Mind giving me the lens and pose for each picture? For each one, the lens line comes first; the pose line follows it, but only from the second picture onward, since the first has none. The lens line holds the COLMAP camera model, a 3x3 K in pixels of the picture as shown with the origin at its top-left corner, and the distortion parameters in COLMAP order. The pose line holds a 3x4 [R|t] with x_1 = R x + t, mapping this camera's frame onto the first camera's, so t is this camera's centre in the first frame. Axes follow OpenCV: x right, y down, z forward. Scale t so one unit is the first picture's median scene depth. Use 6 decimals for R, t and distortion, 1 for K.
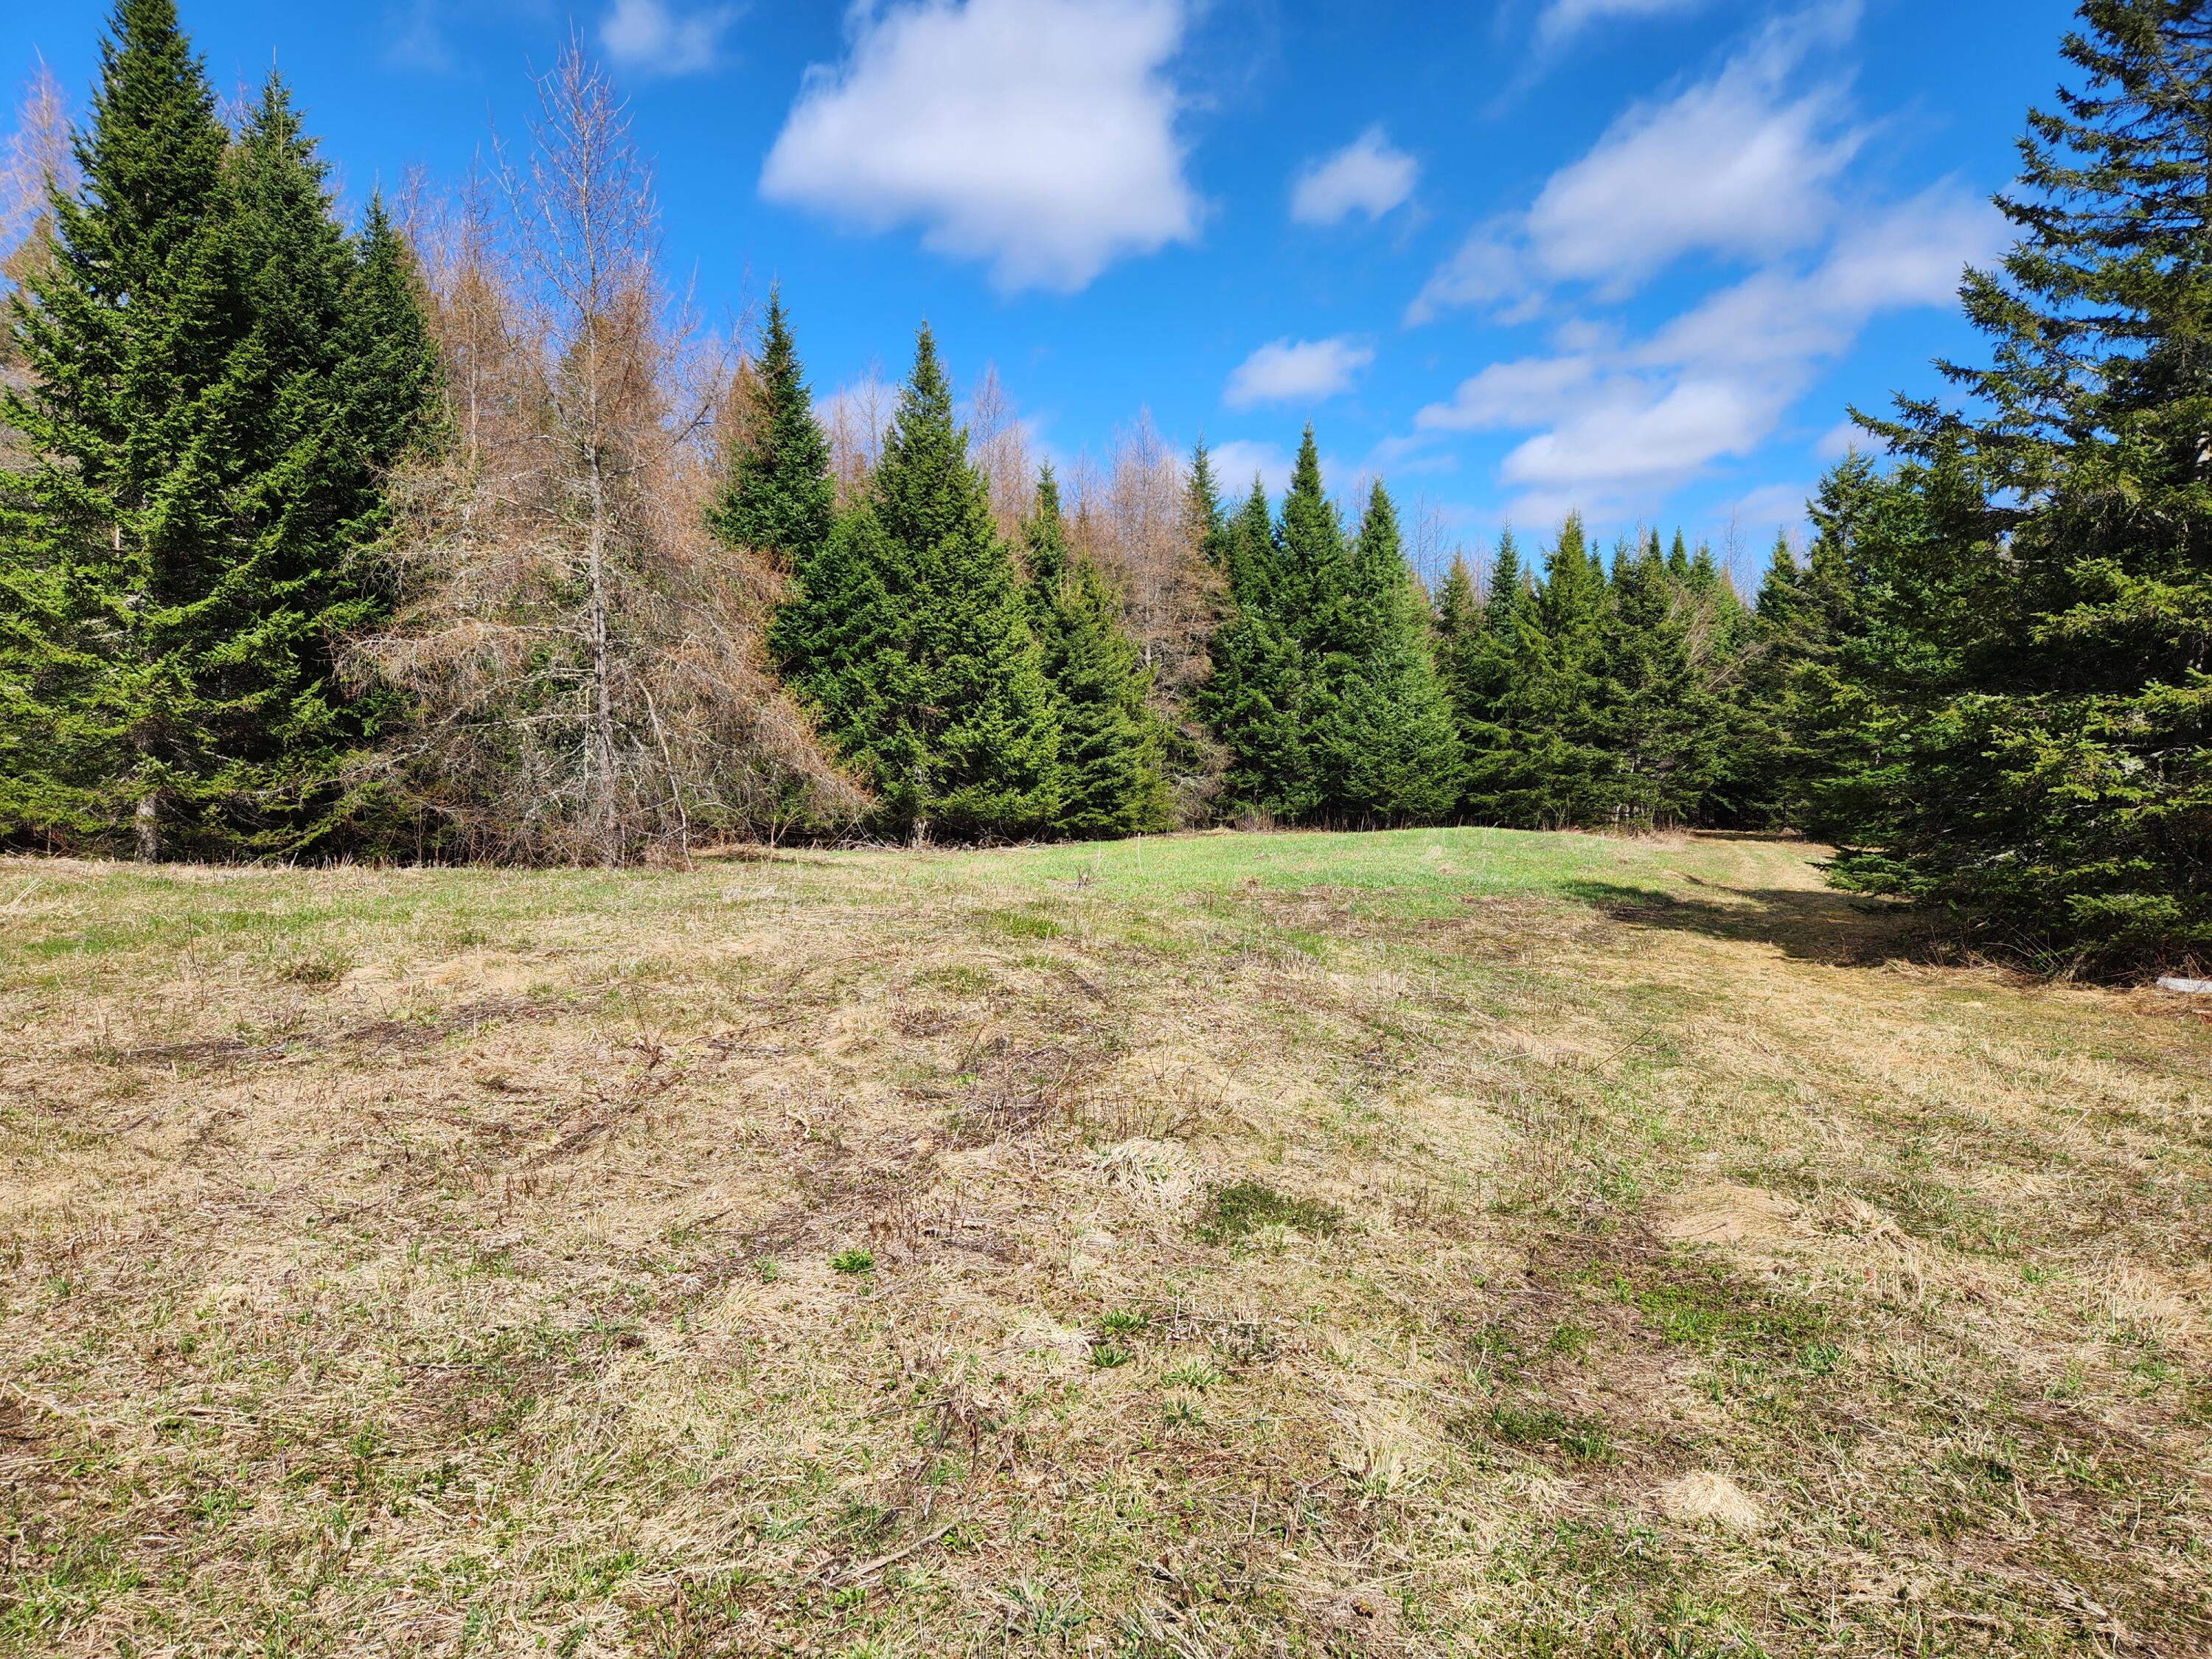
lens RADIAL K [[1493.0, 0, 1098.3], [0, 1493.0, 840.3], [0, 0, 1]] dist [0.075819, -0.013027]
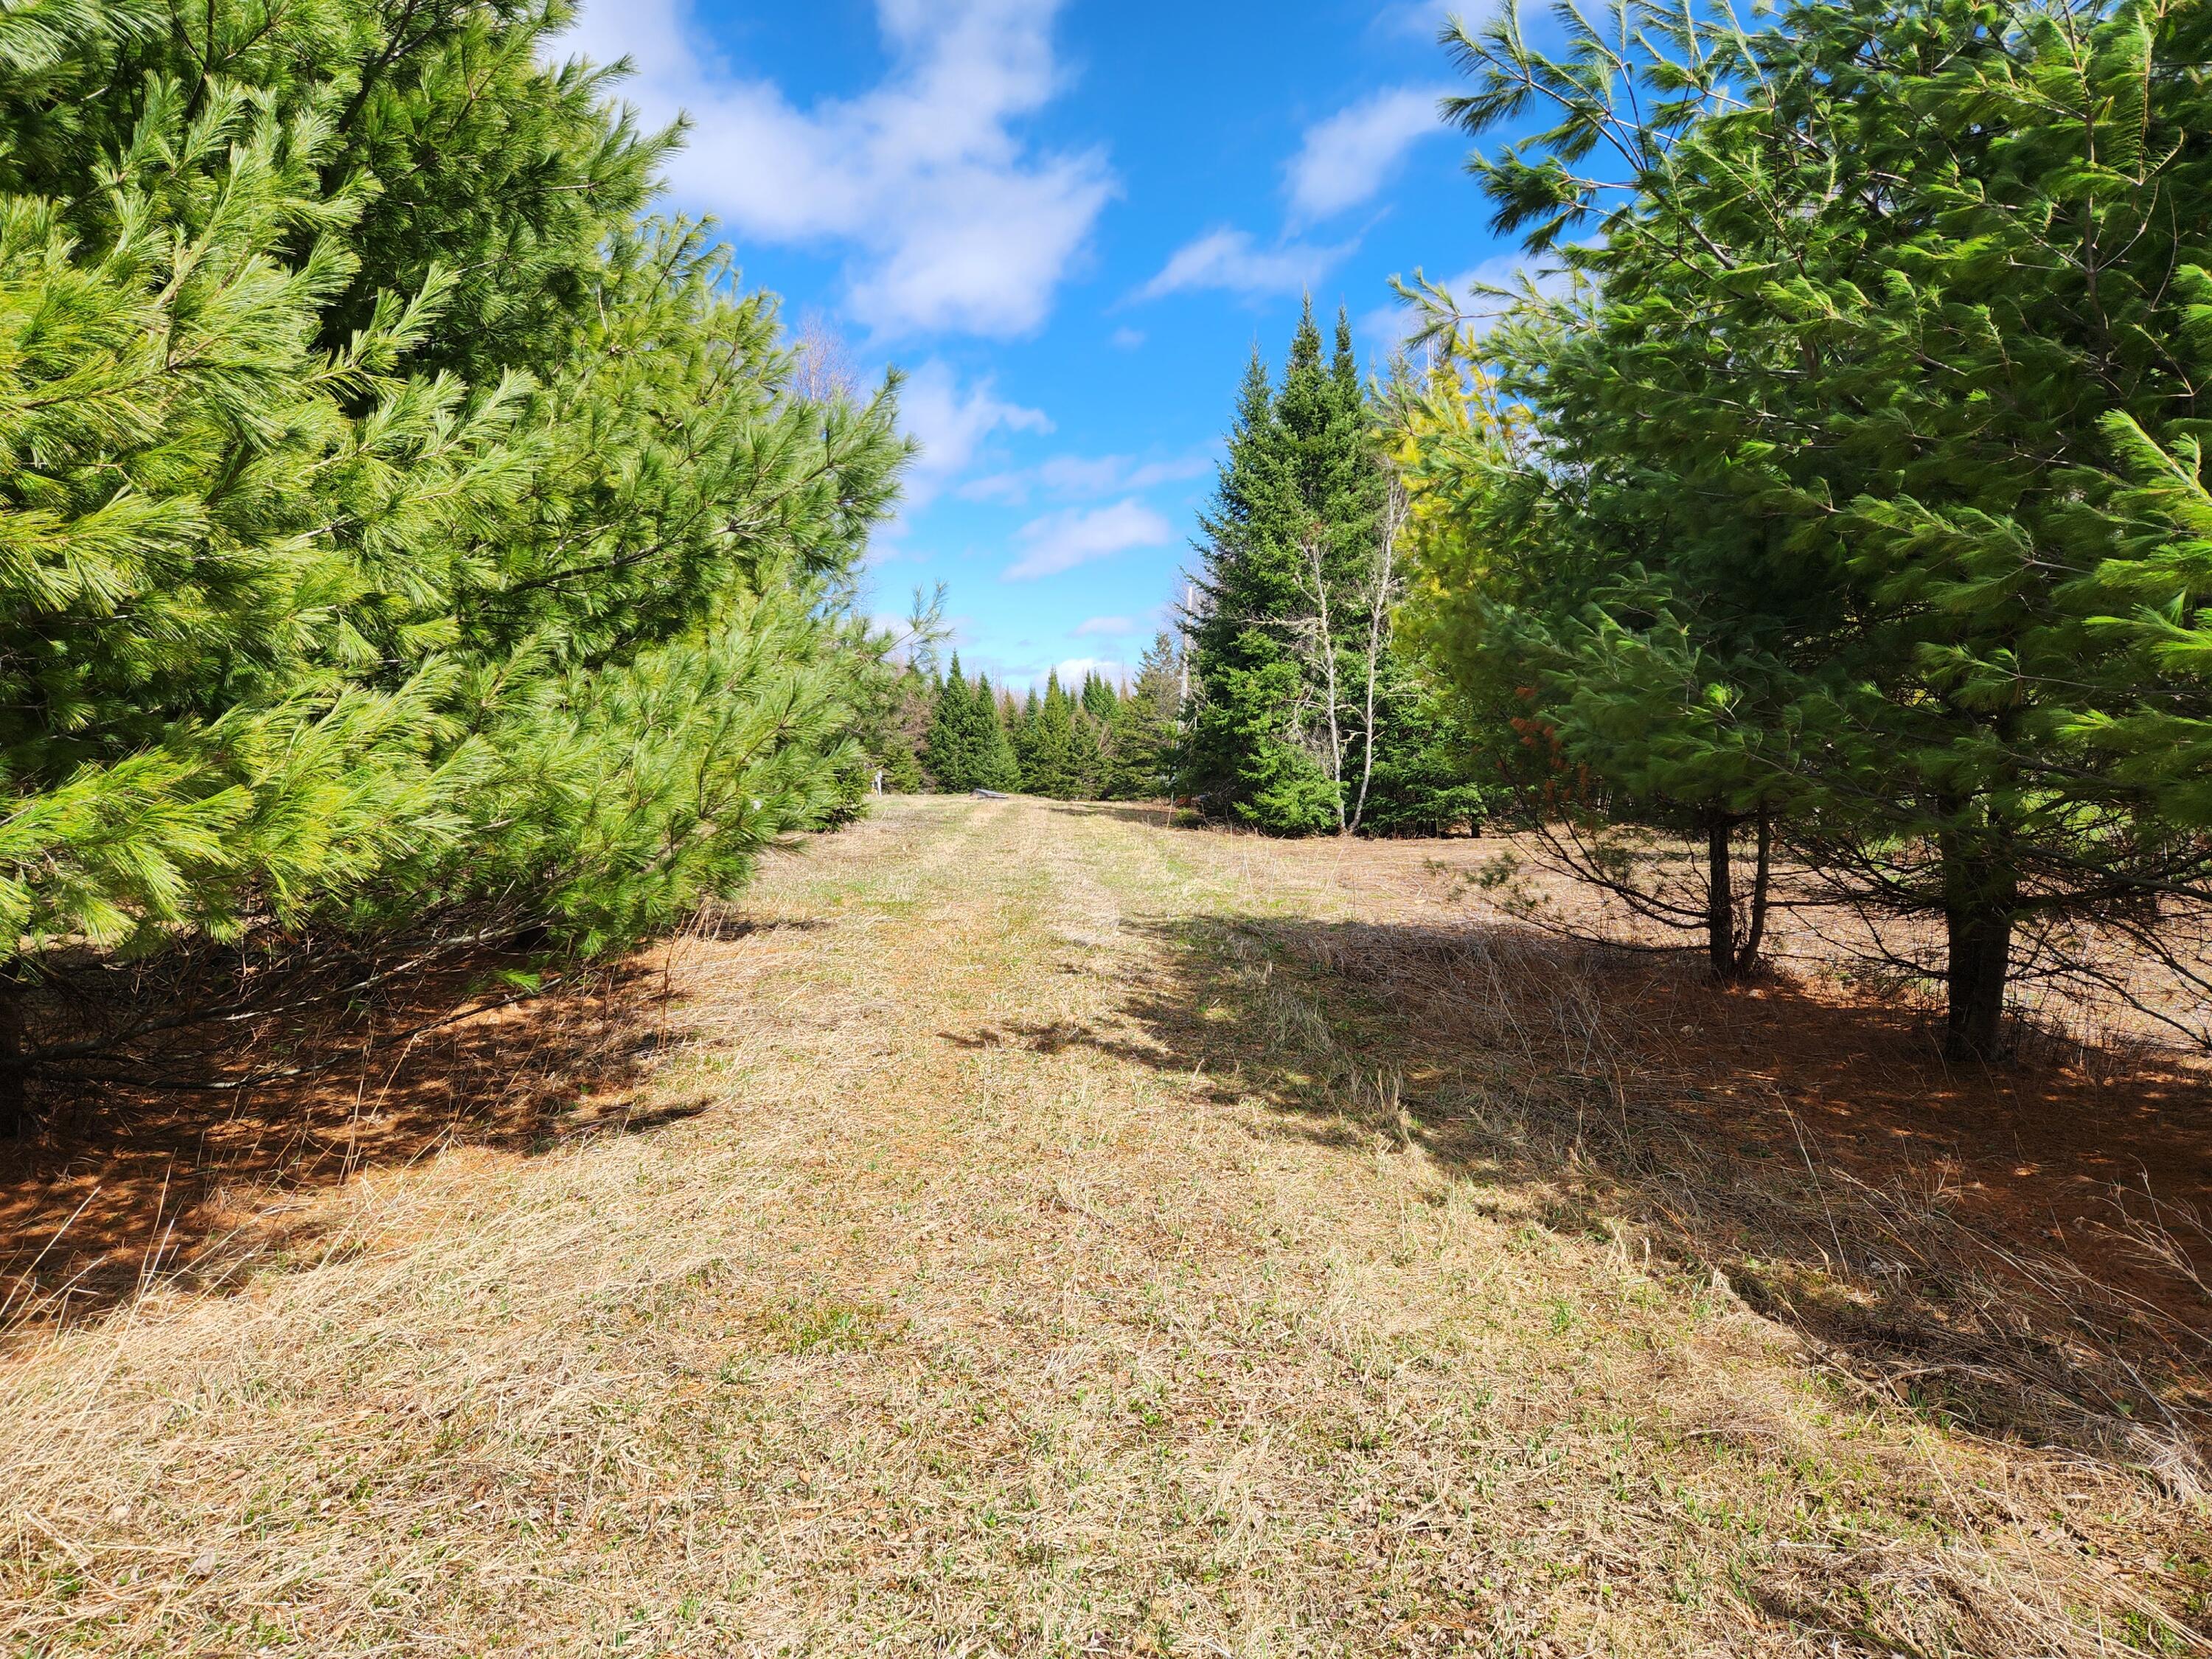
lens RADIAL K [[1493.0, 0, 1112.2], [0, 1493.0, 827.5], [0, 0, 1]] dist [0.075819, -0.013027]
pose [[0.938030, -0.025602, 0.345607, -0.509742], [0.033724, 0.999278, -0.017507, 0.079845], [-0.344909, 0.028077, 0.938216, -1.492359]]
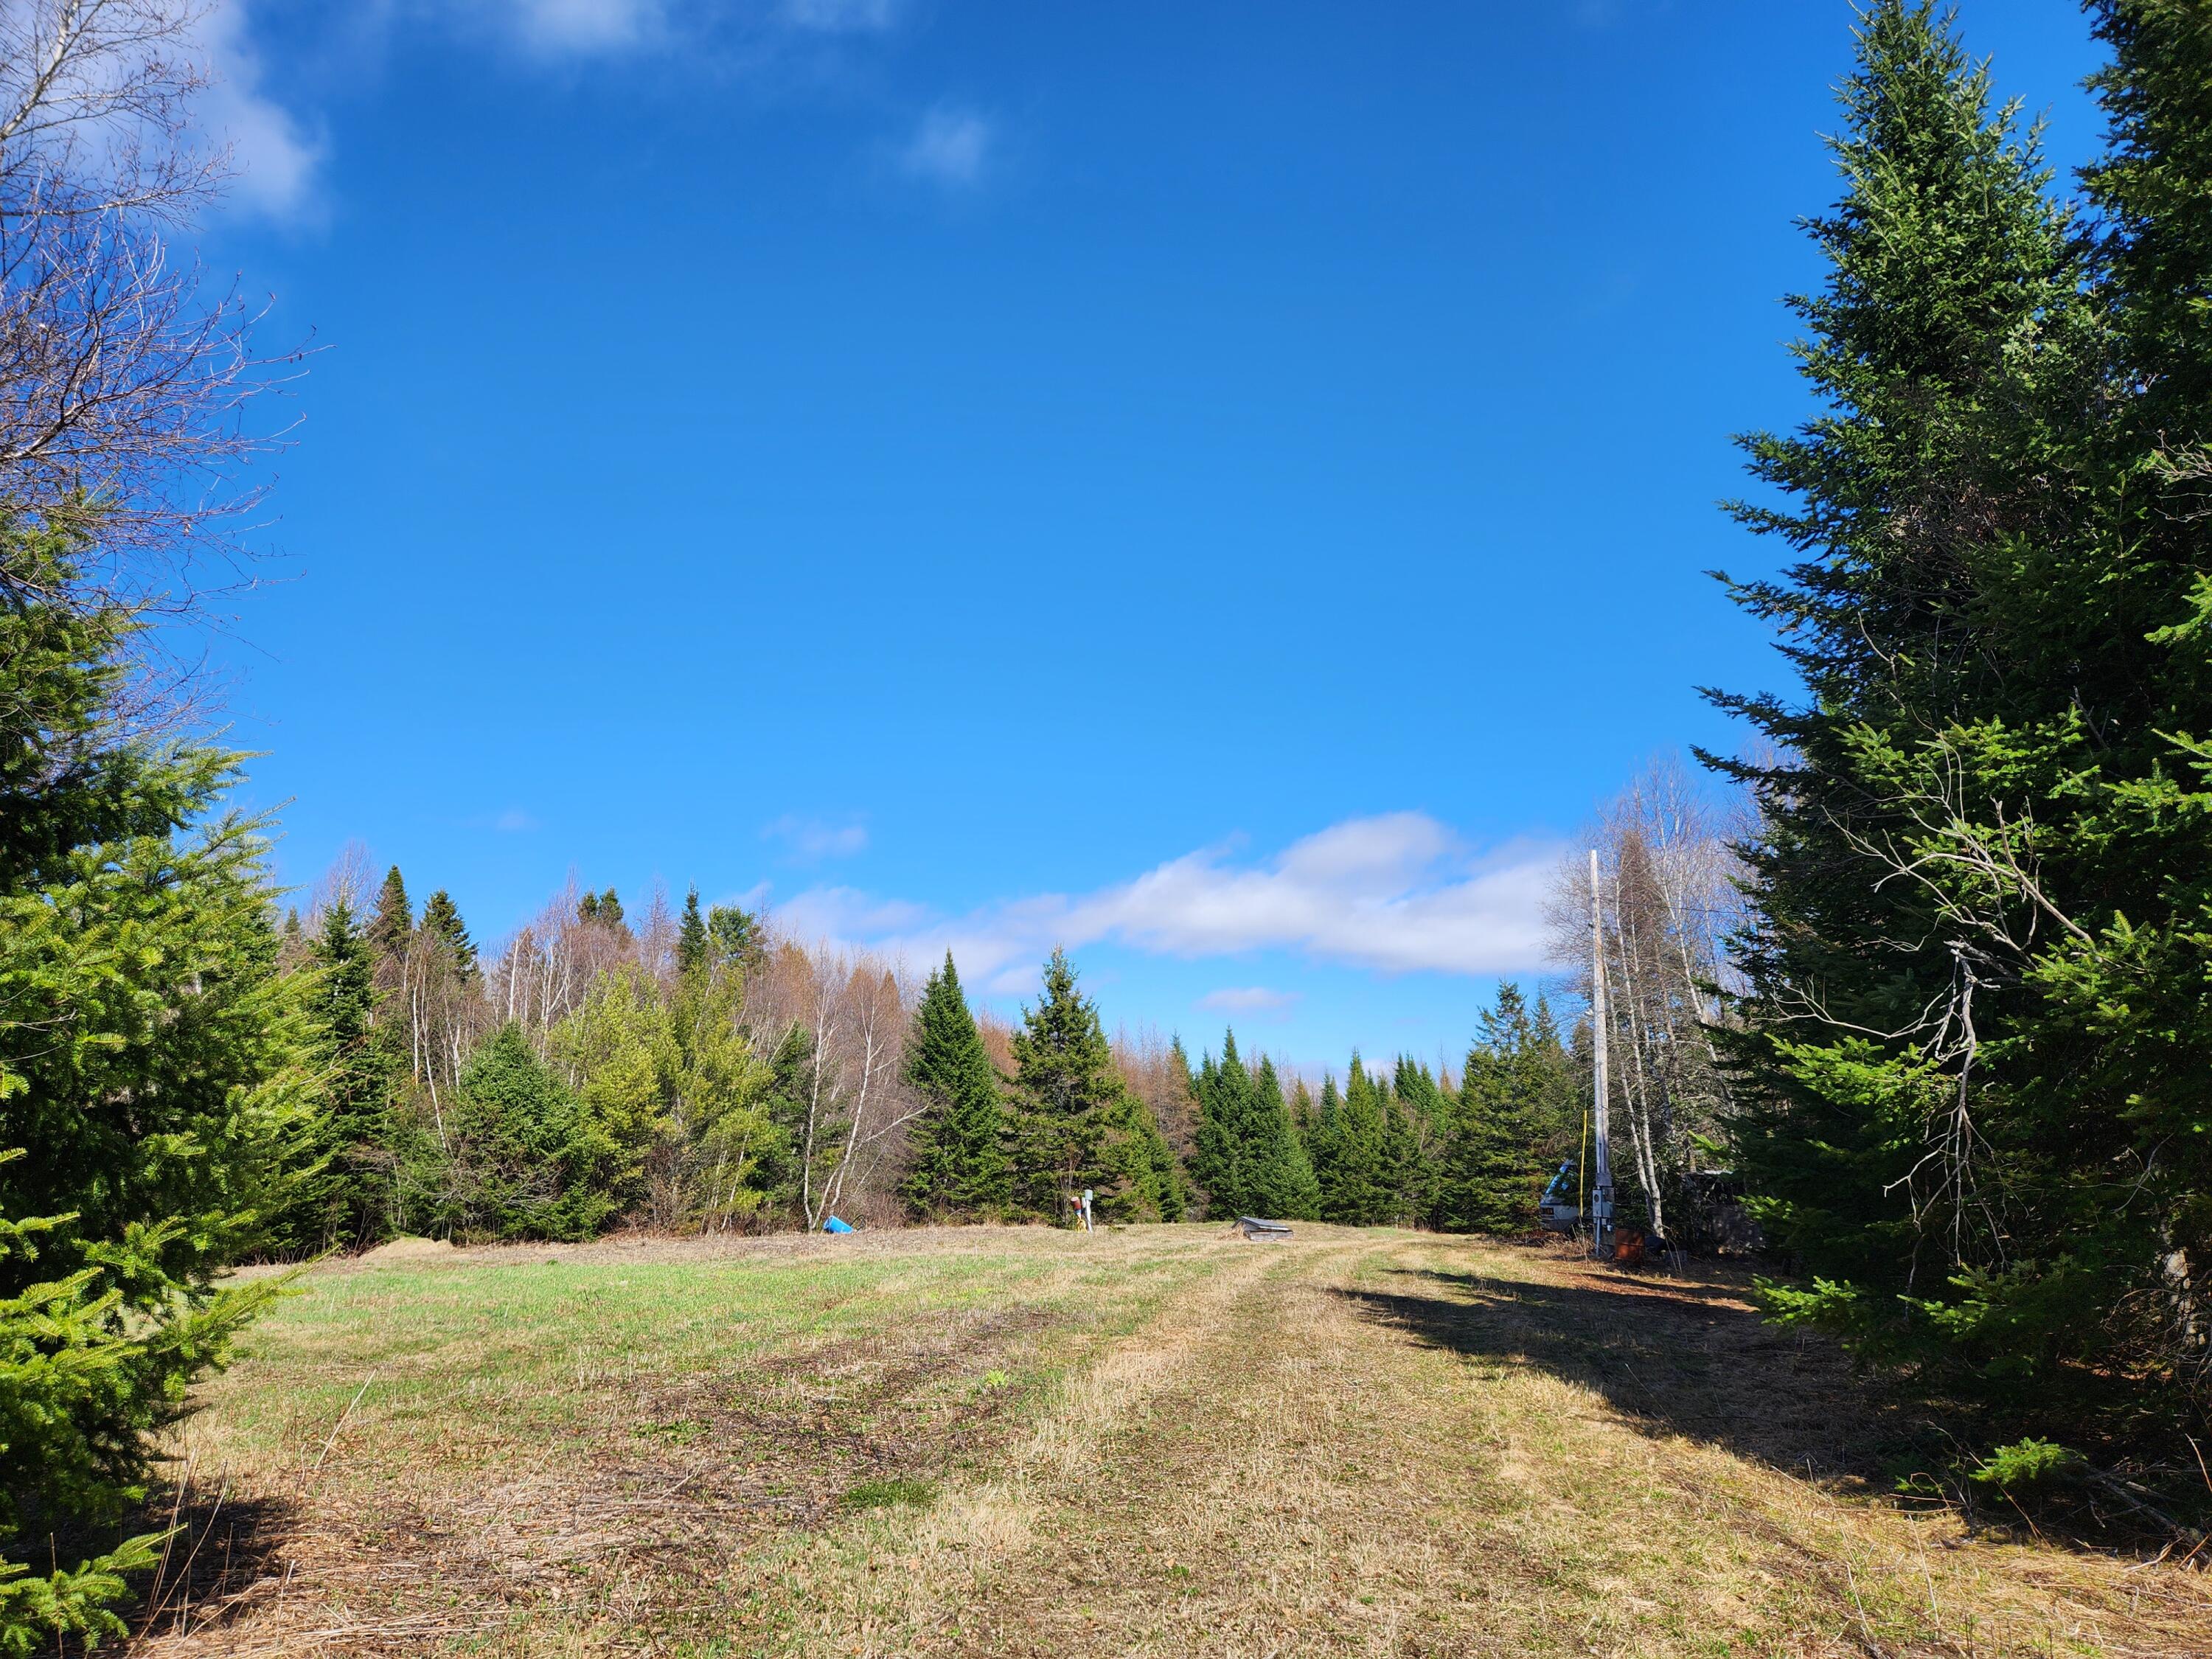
lens RADIAL K [[1493.0, 0, 1097.6], [0, 1493.0, 840.4], [0, 0, 1]] dist [0.075819, -0.013027]
pose [[0.989315, 0.006651, 0.145639, -0.346243], [0.034920, 0.959071, -0.281004, 0.045638], [-0.141547, 0.283088, 0.948591, -0.992228]]
